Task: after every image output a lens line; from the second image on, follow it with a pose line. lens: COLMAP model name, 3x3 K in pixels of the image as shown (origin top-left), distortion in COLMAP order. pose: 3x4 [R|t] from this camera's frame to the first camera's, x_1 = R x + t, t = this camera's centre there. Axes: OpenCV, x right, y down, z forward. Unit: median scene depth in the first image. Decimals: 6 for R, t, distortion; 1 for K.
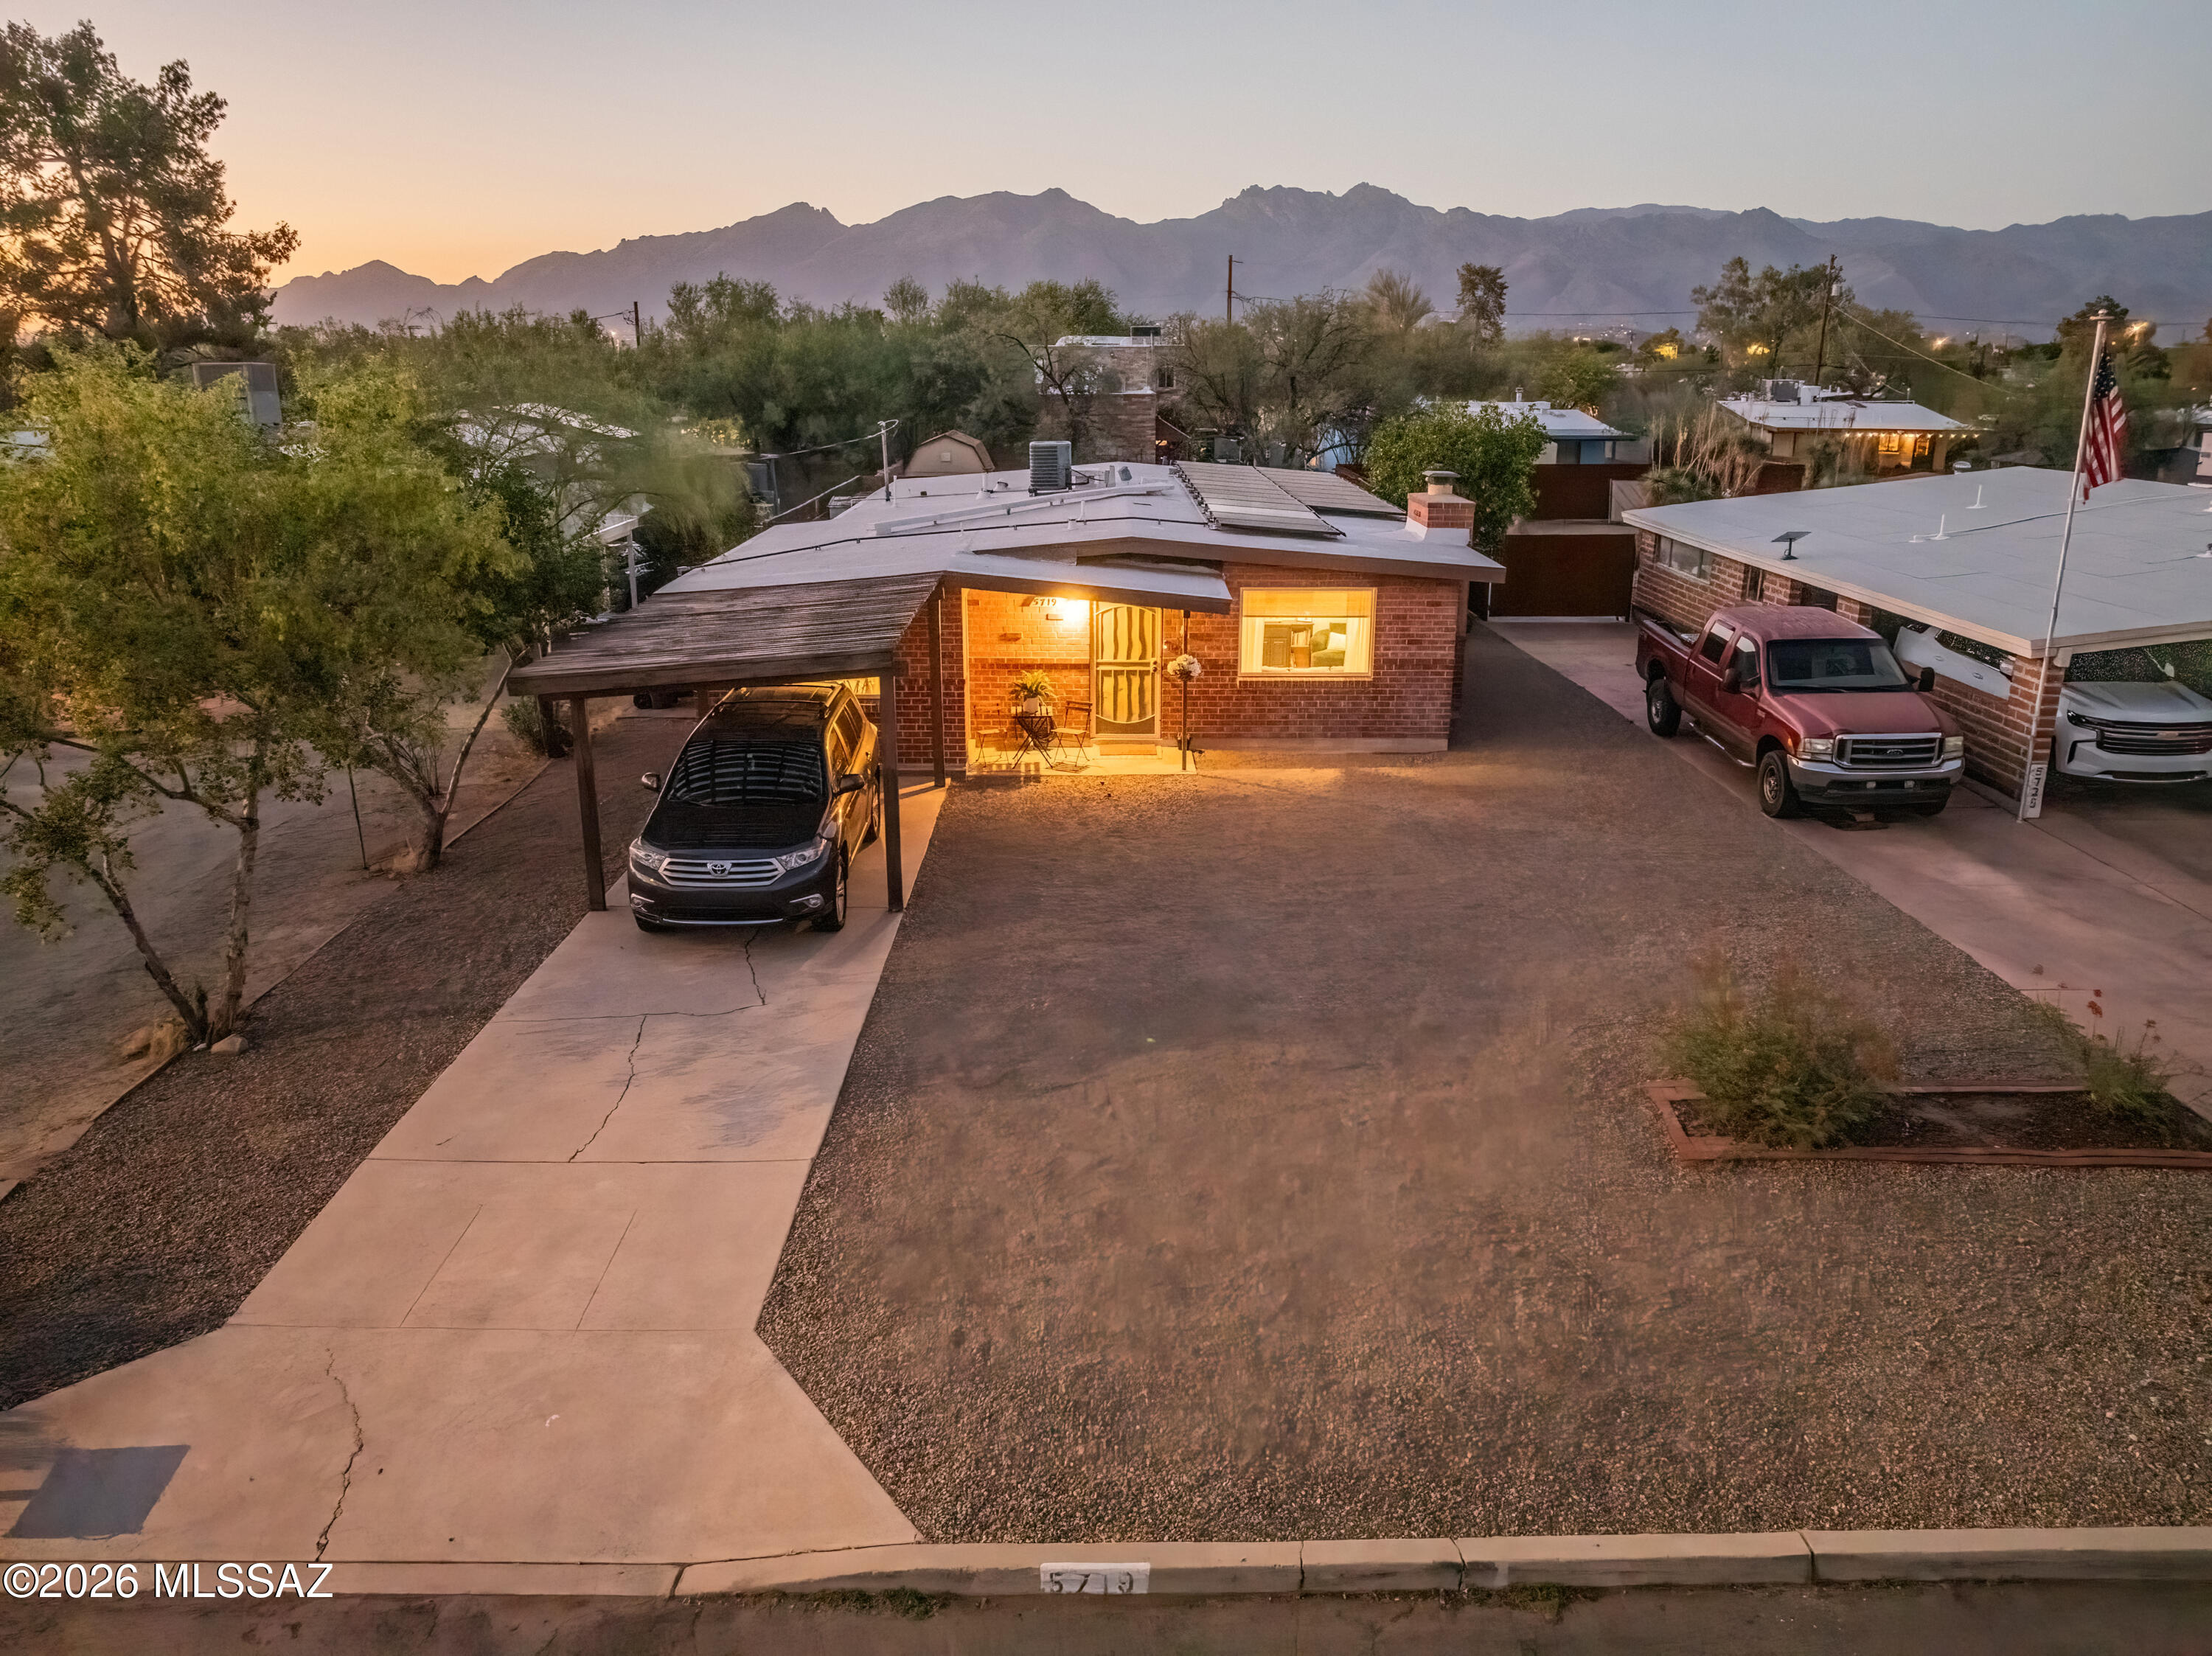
lens RADIAL K [[1552.2, 0, 1105.3], [0, 1552.2, 827.3], [0, 0, 1]] dist [-0.042495, 0.010110]
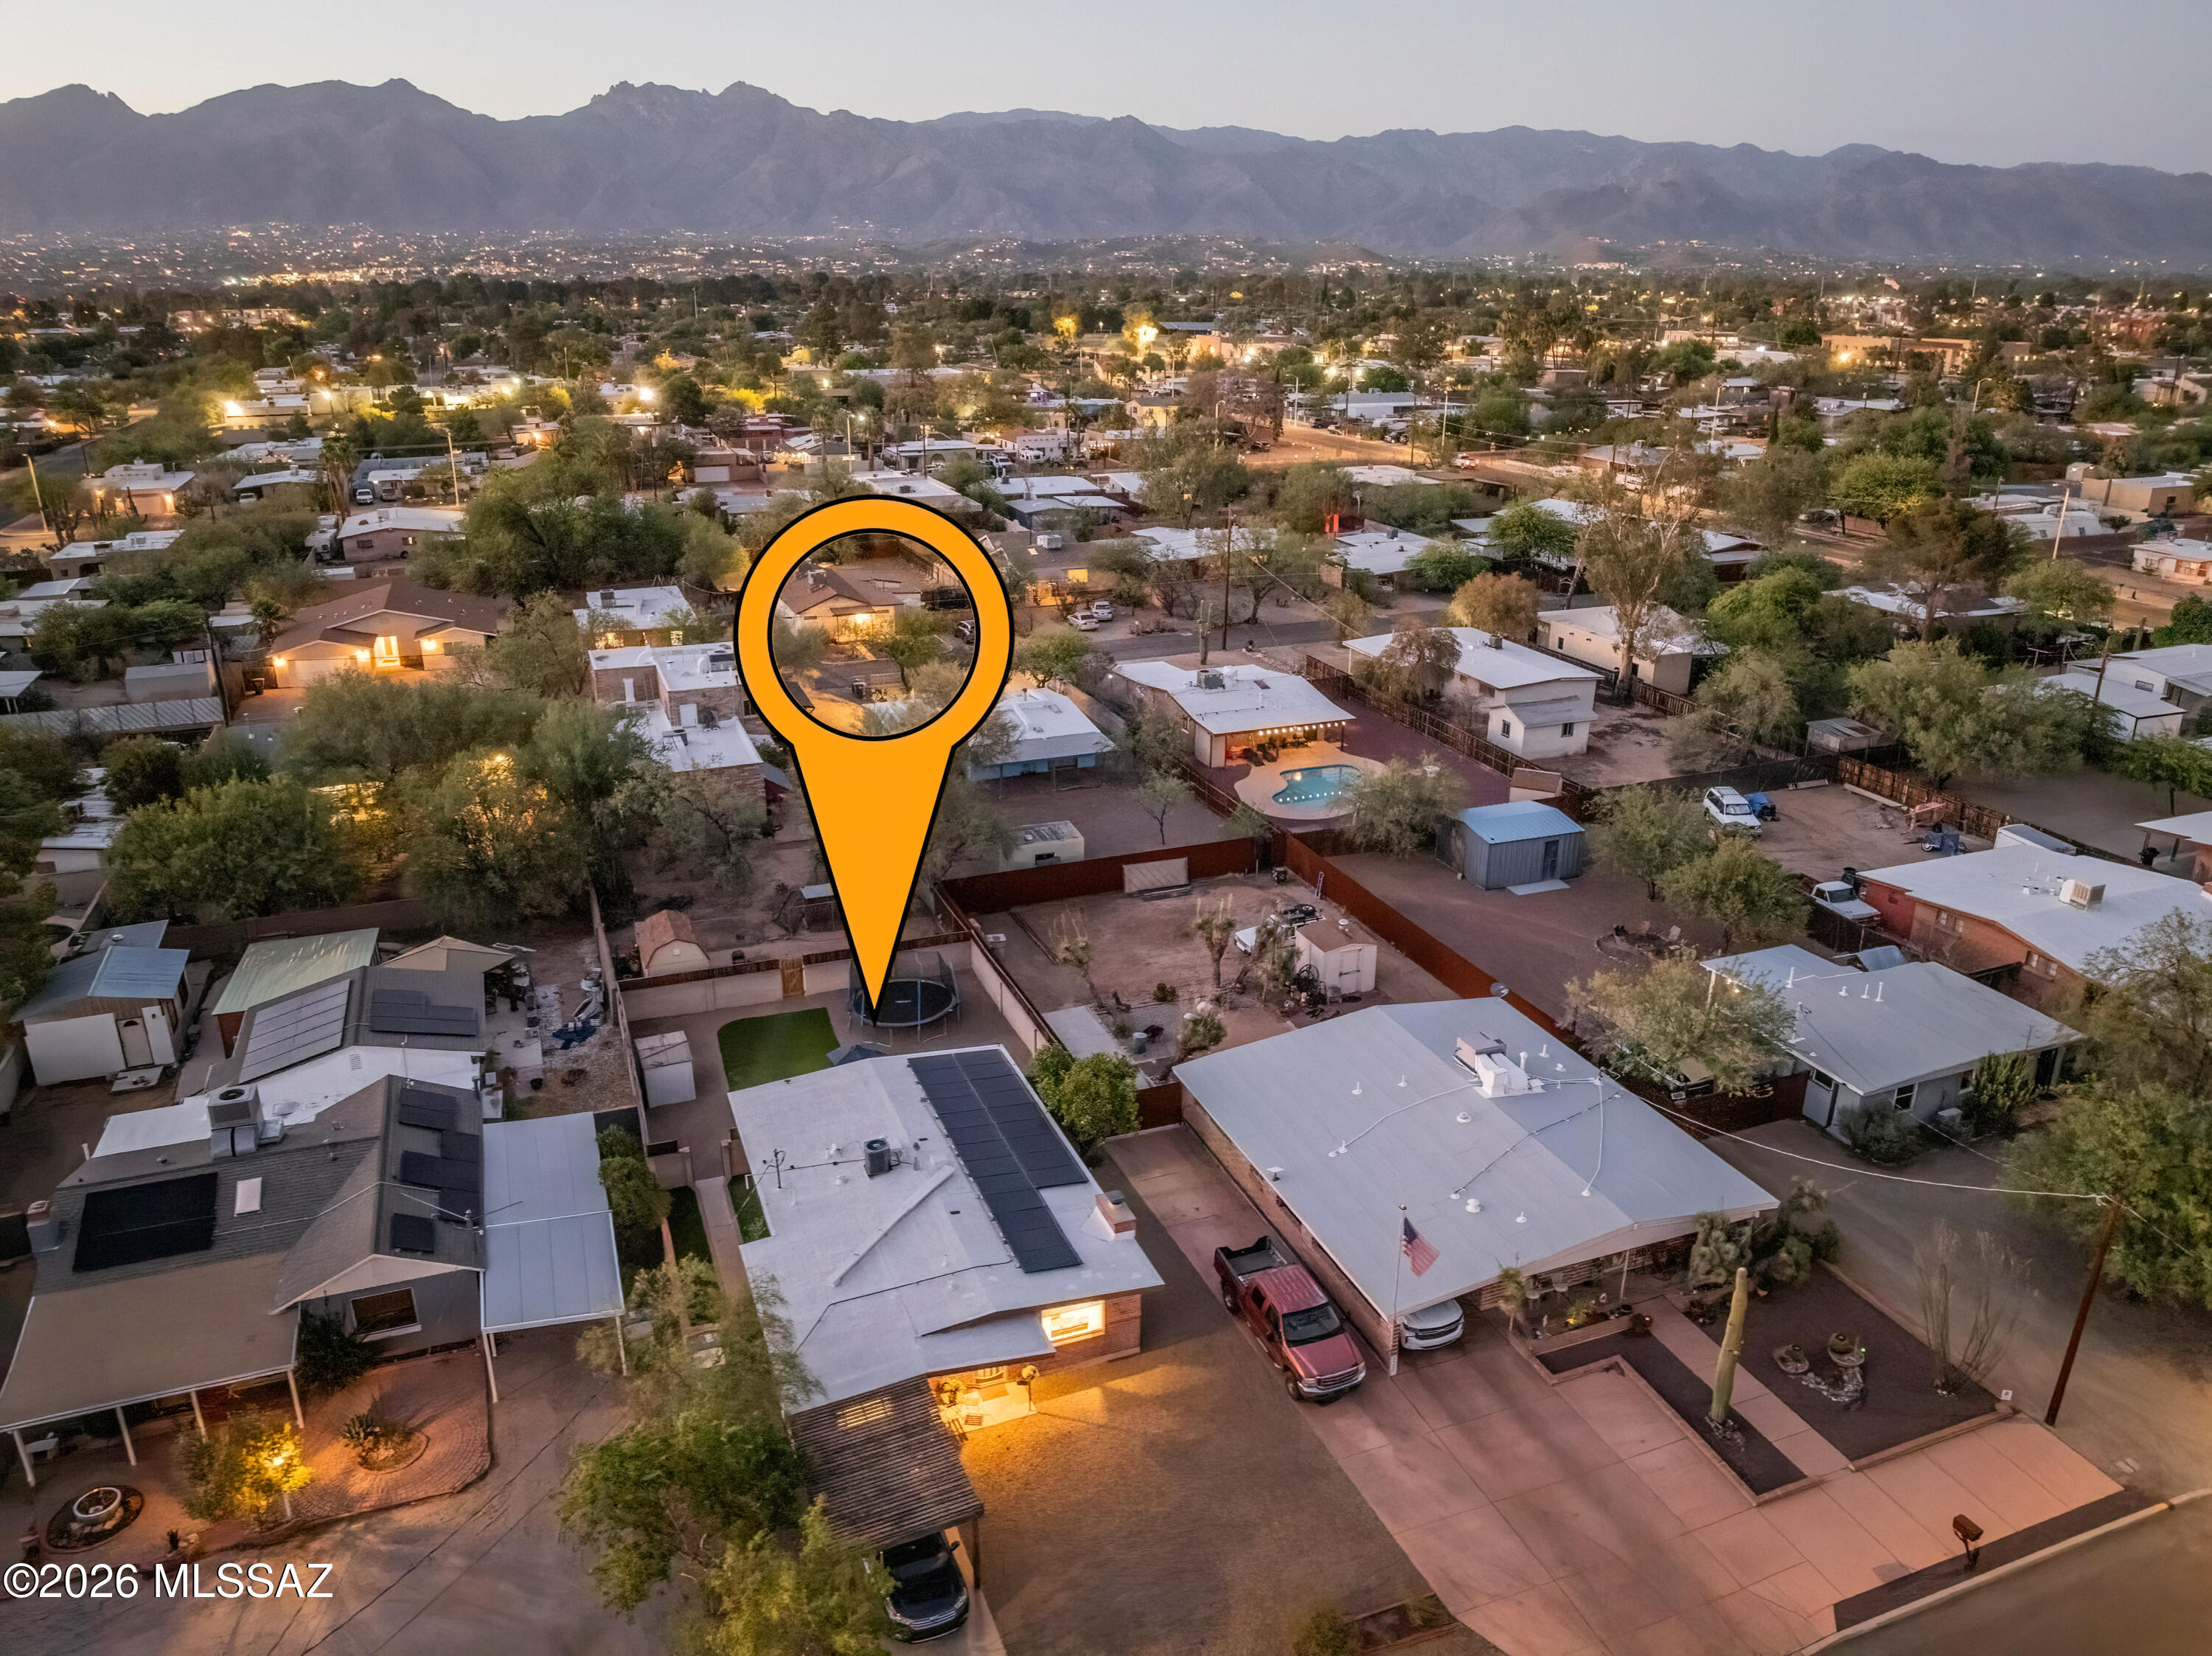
lens RADIAL K [[1560.6, 0, 1100.7], [0, 1560.6, 821.5], [0, 0, 1]] dist [-0.050135, 0.023549]
pose [[0.934517, -0.120013, 0.335074, -0.508671], [0.102381, 0.992289, 0.069868, -1.050591], [-0.340875, -0.030988, 0.939598, -1.052289]]
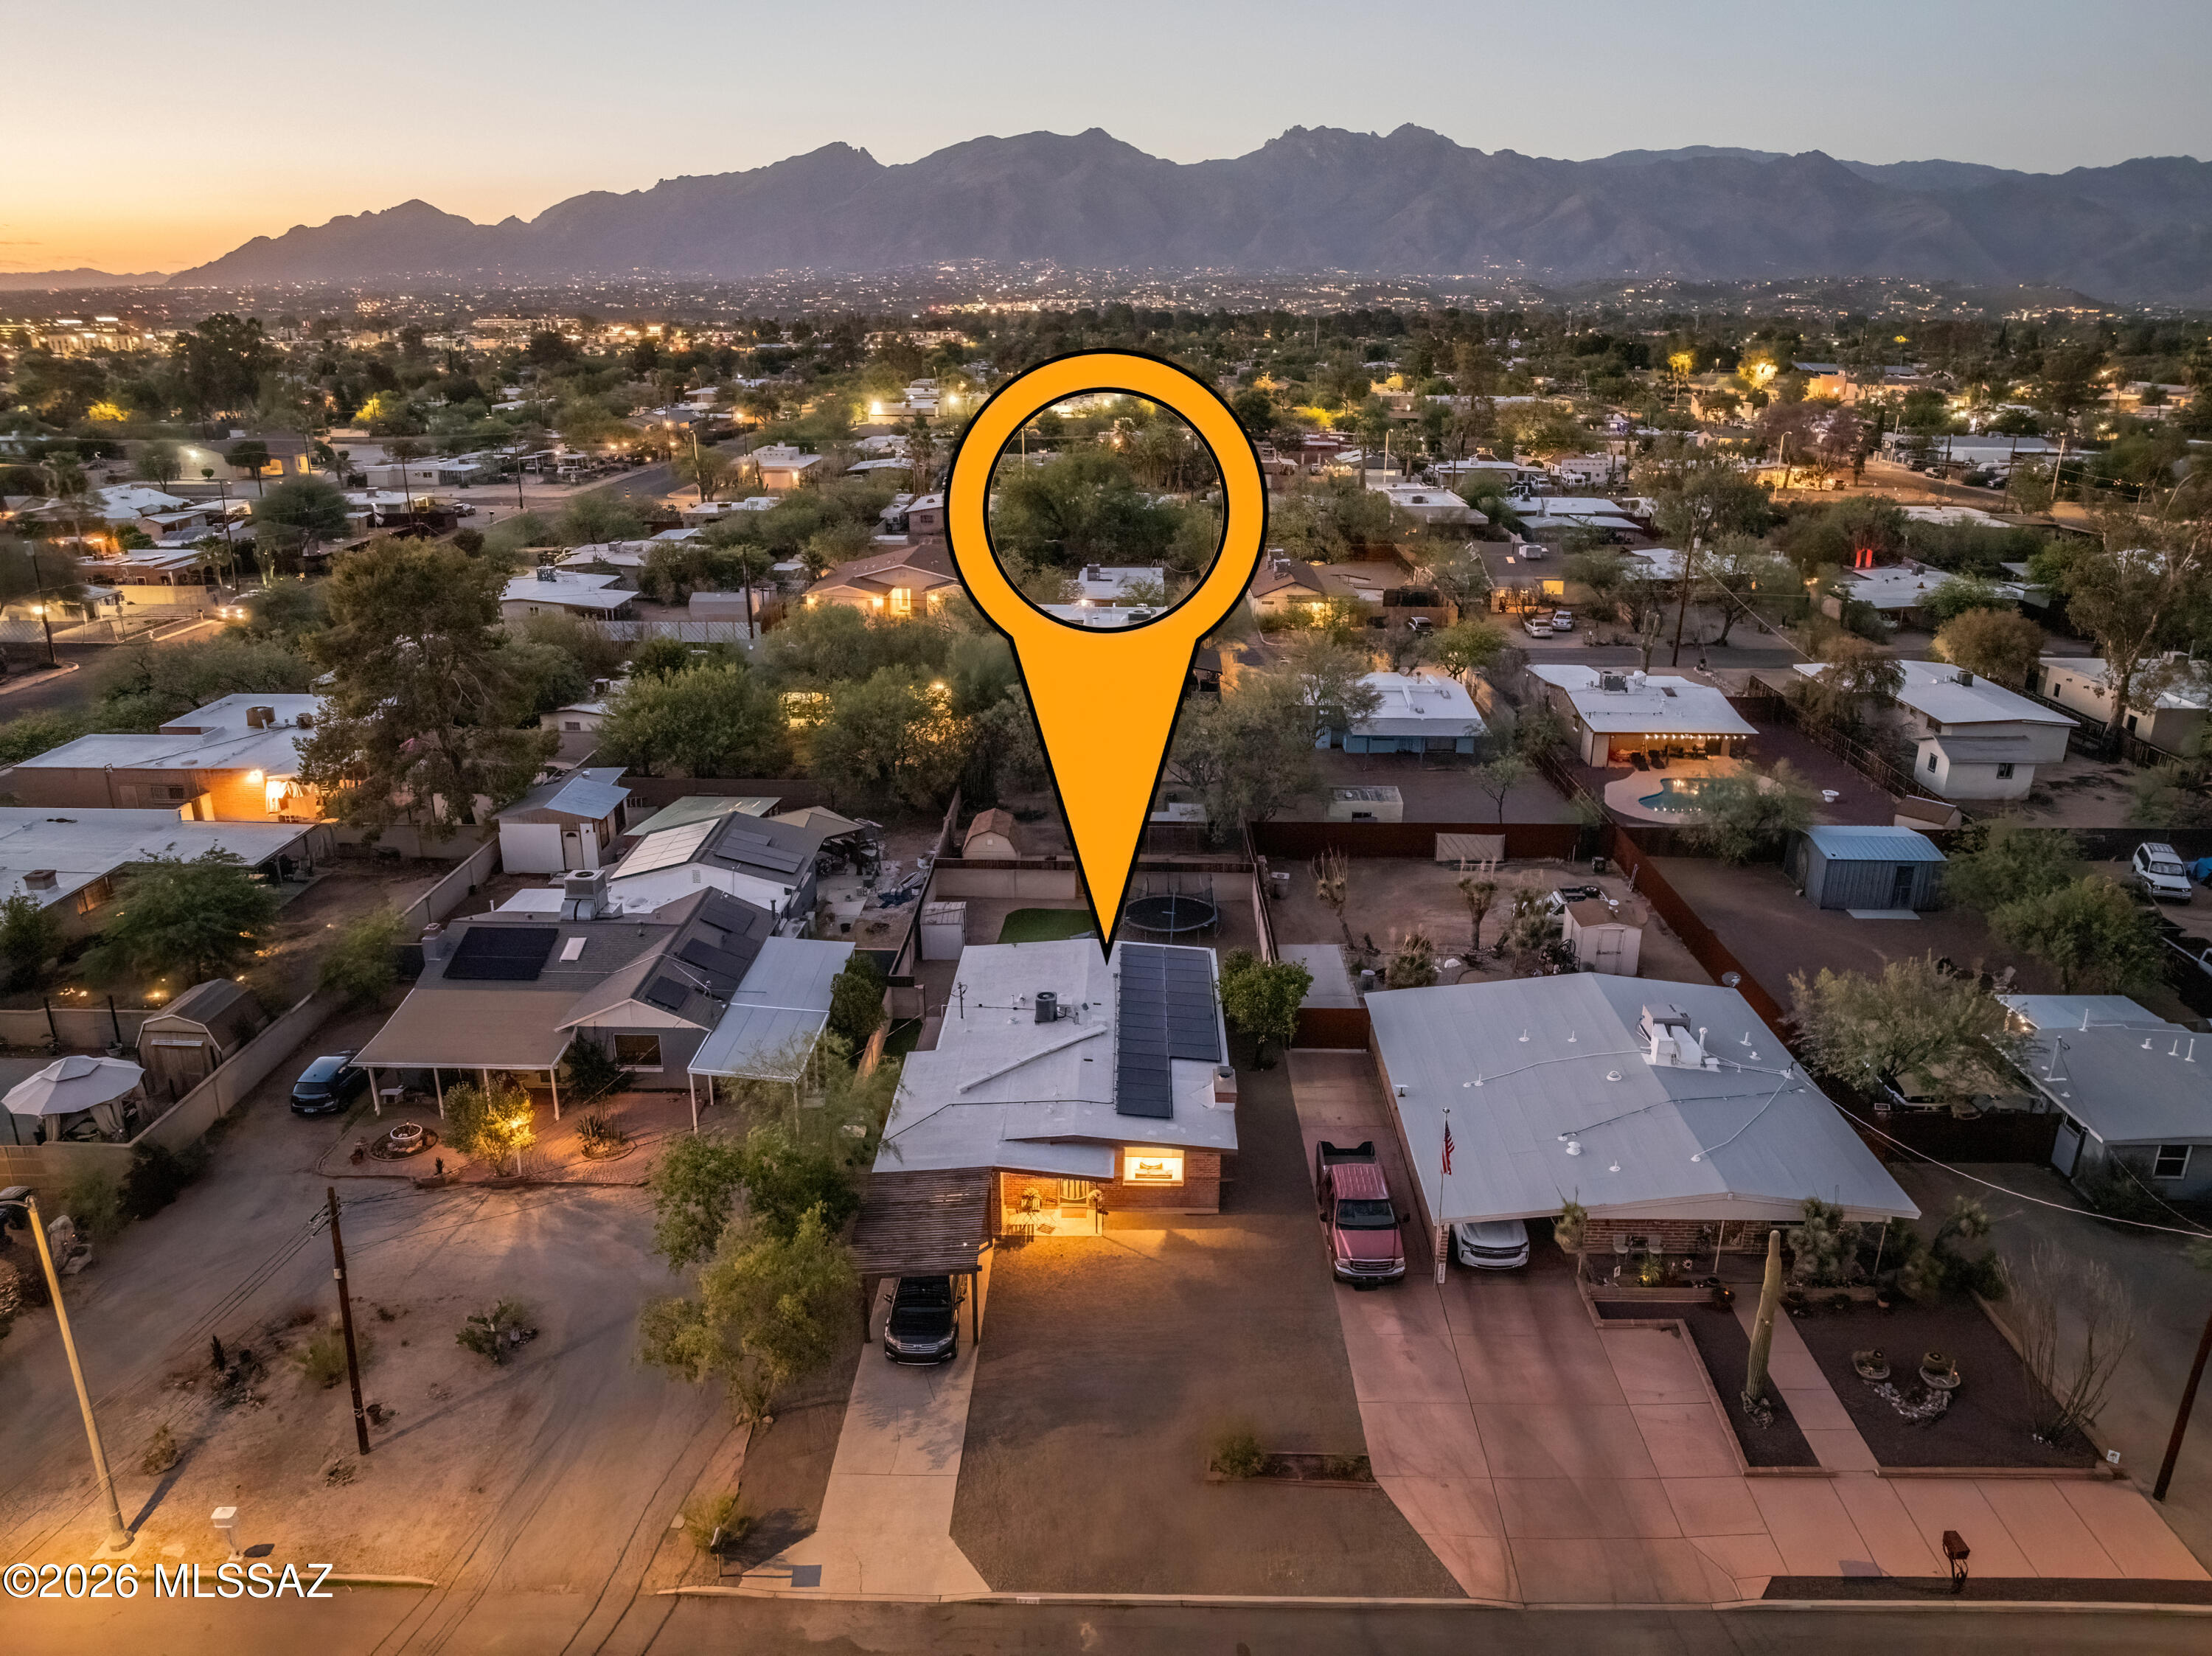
lens RADIAL K [[1552.2, 0, 1101.5], [0, 1552.2, 828.7], [0, 0, 1]] dist [-0.042495, 0.010110]
pose [[0.999647, 0.011270, -0.024043, 0.117351], [-0.010405, 0.999303, 0.035838, -0.791065], [0.024431, -0.035575, 0.999068, -1.397331]]
